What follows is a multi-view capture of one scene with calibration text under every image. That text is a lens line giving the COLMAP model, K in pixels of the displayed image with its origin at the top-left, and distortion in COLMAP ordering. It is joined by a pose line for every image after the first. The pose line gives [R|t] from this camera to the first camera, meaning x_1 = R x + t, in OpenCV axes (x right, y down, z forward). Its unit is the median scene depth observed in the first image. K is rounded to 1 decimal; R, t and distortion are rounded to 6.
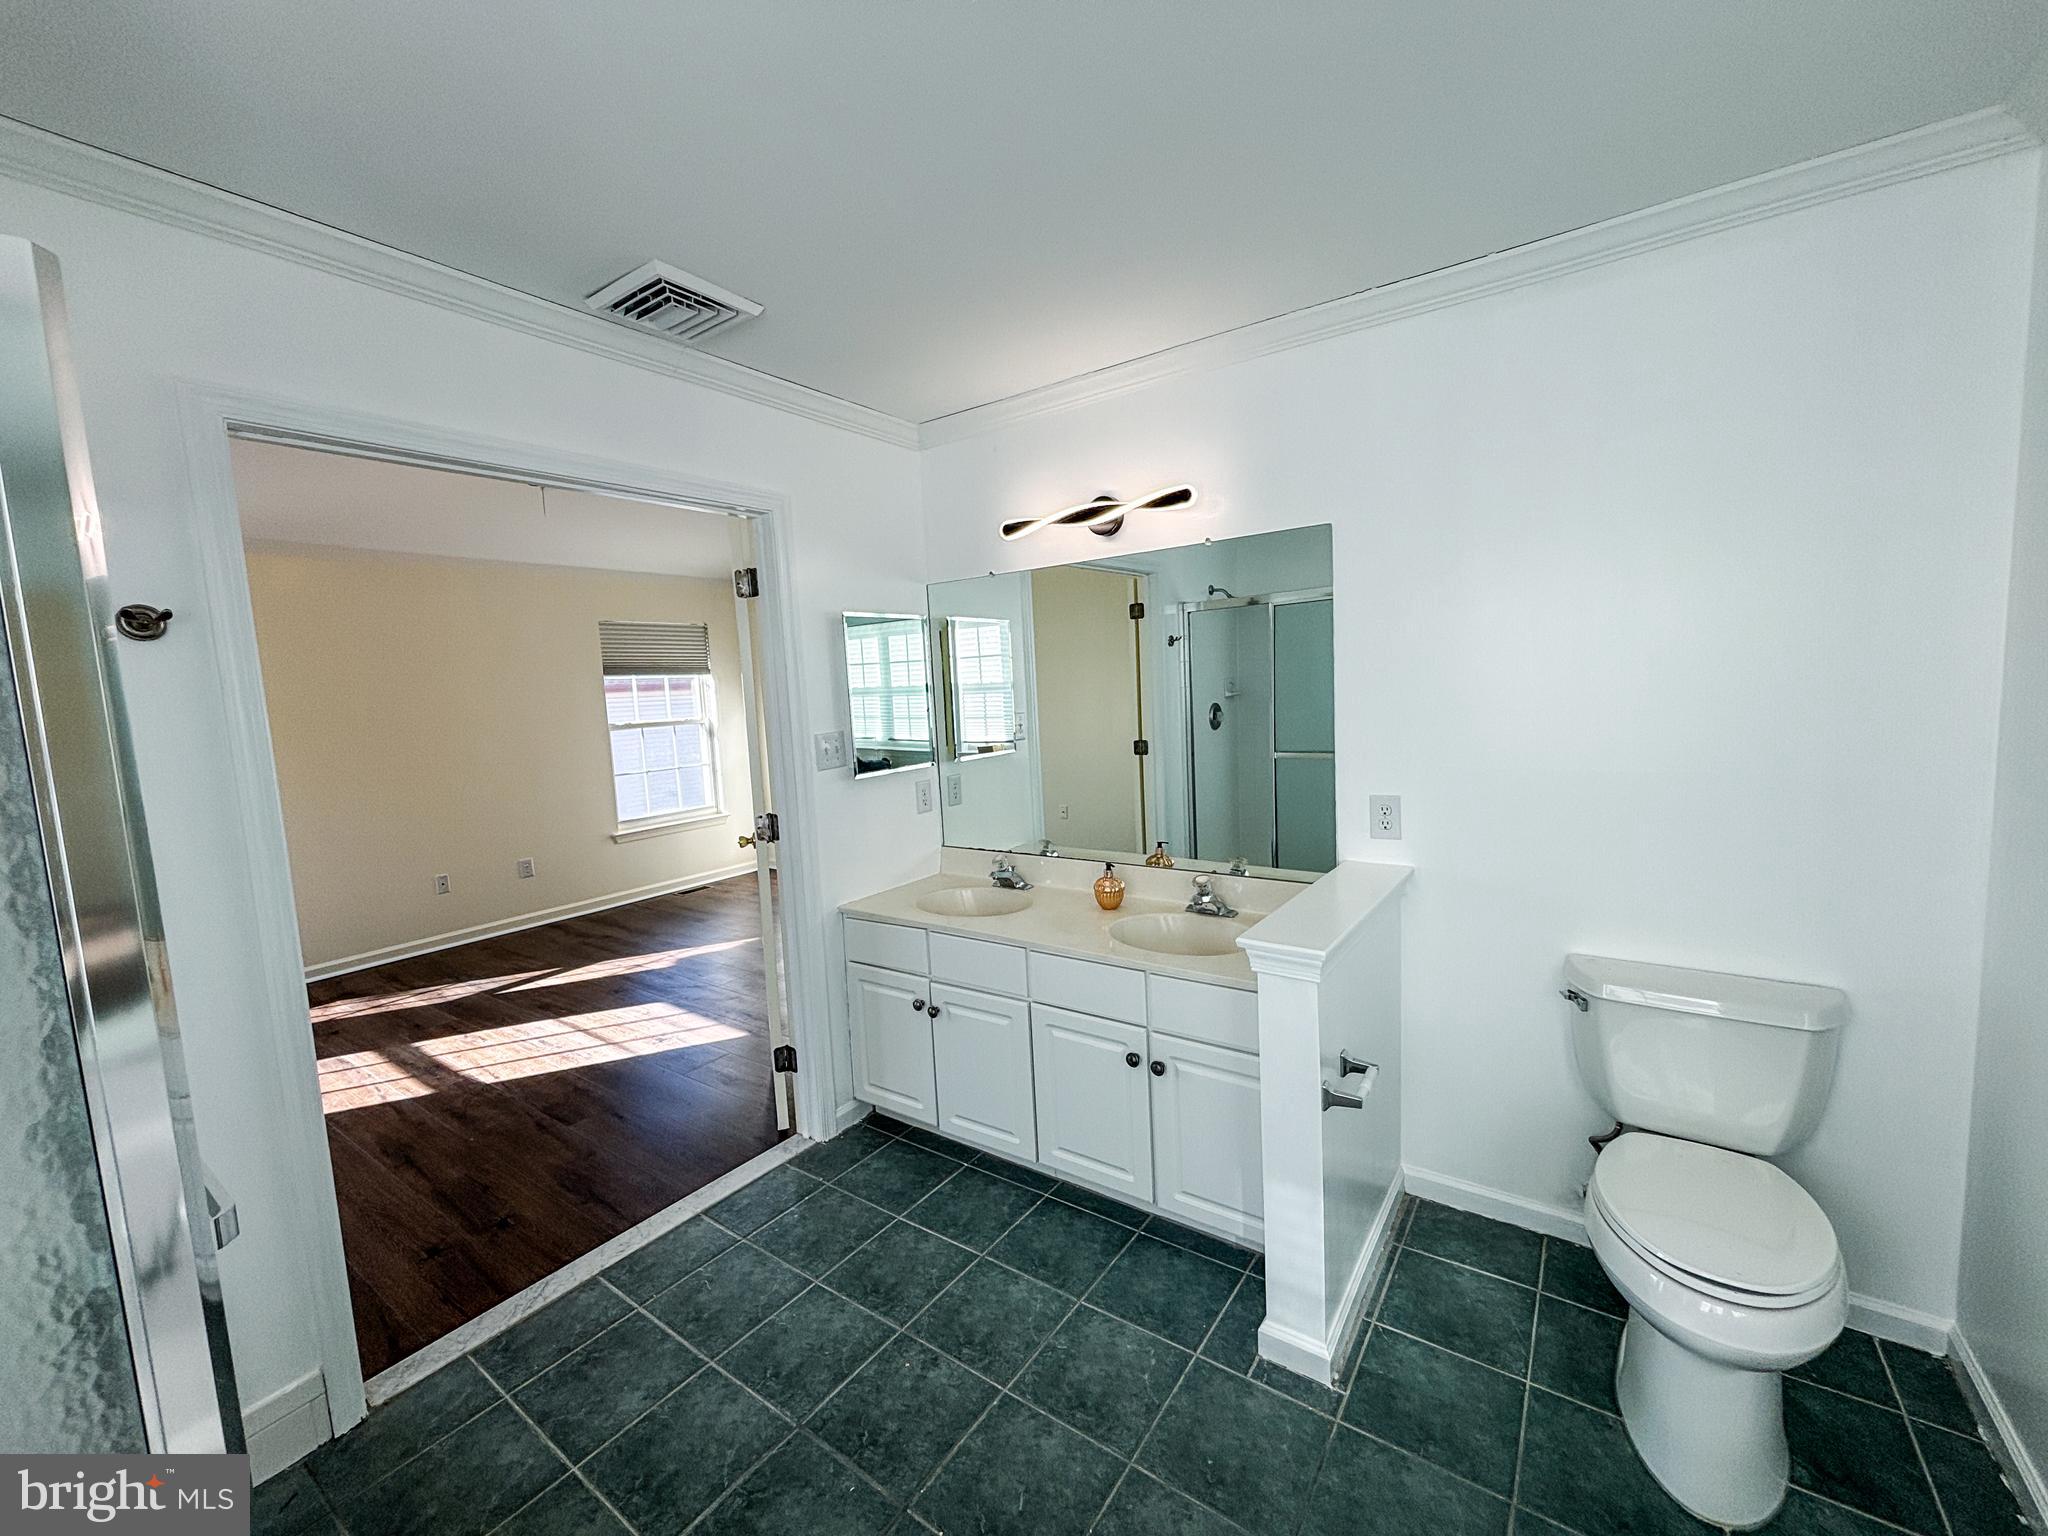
lens RADIAL K [[837.5, 0, 1024.0], [0, 837.5, 768.0], [0, 0, 1]] dist [0.000365, -0.005676]
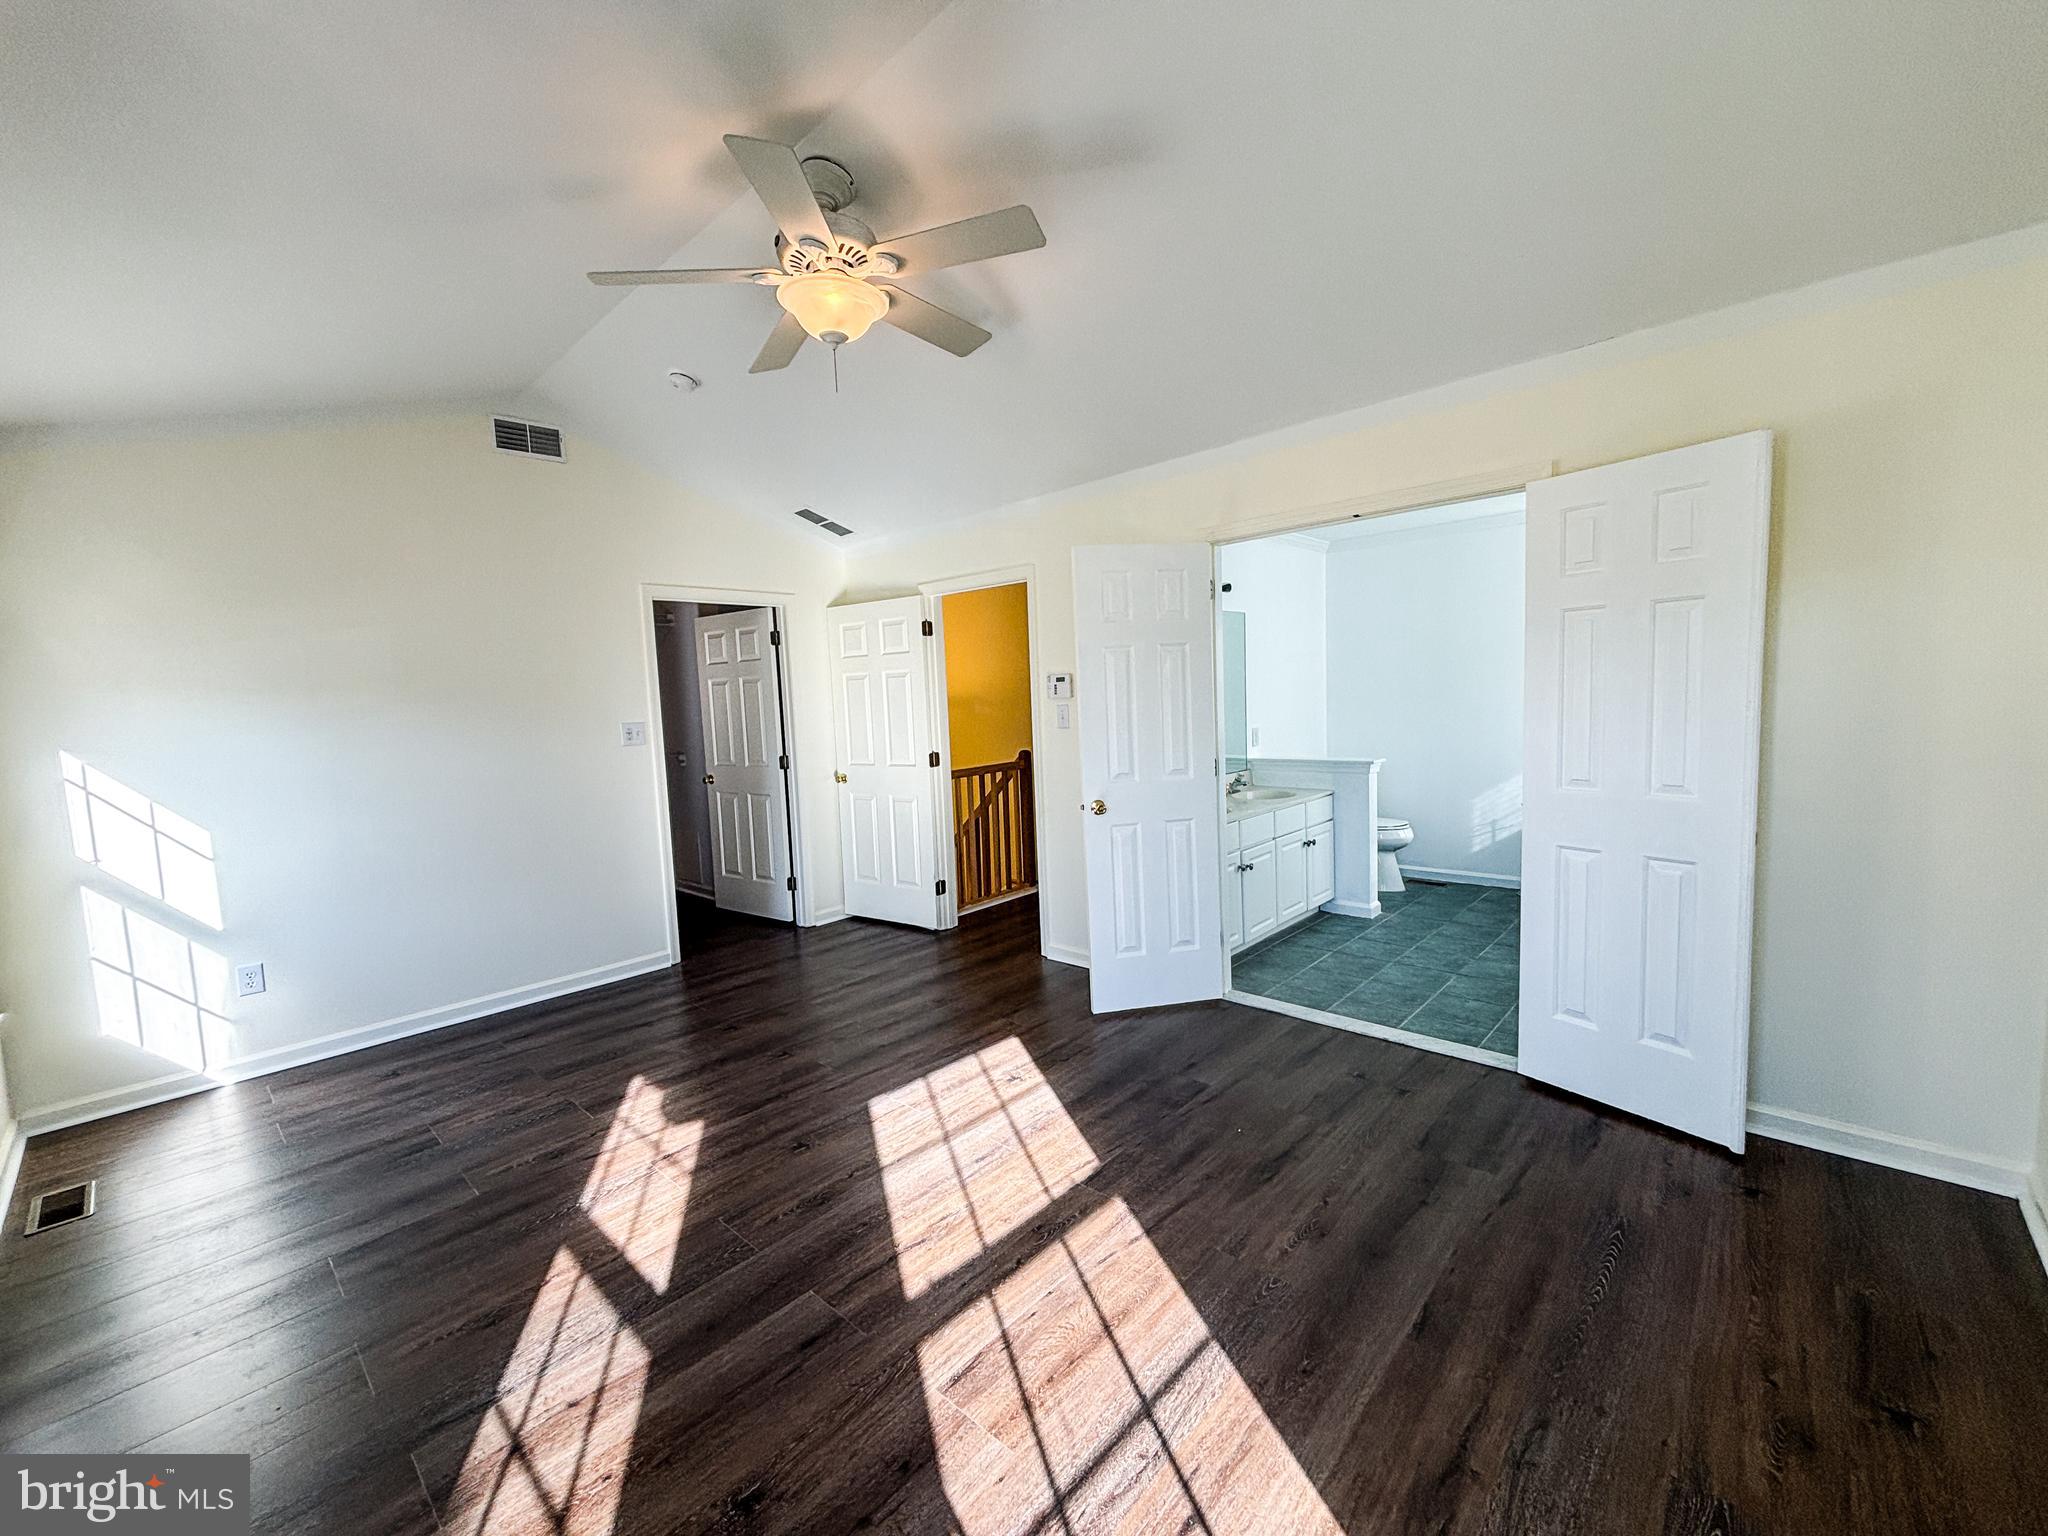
lens RADIAL K [[816.2, 0, 1024.0], [0, 816.2, 768.0], [0, 0, 1]] dist [0.001183, 0.000129]
pose [[0.132991, -0.050646, 0.989822, -1.204031], [0.130108, 0.990943, 0.033222, -0.017920], [-0.982540, 0.124366, 0.138376, 0.805918]]
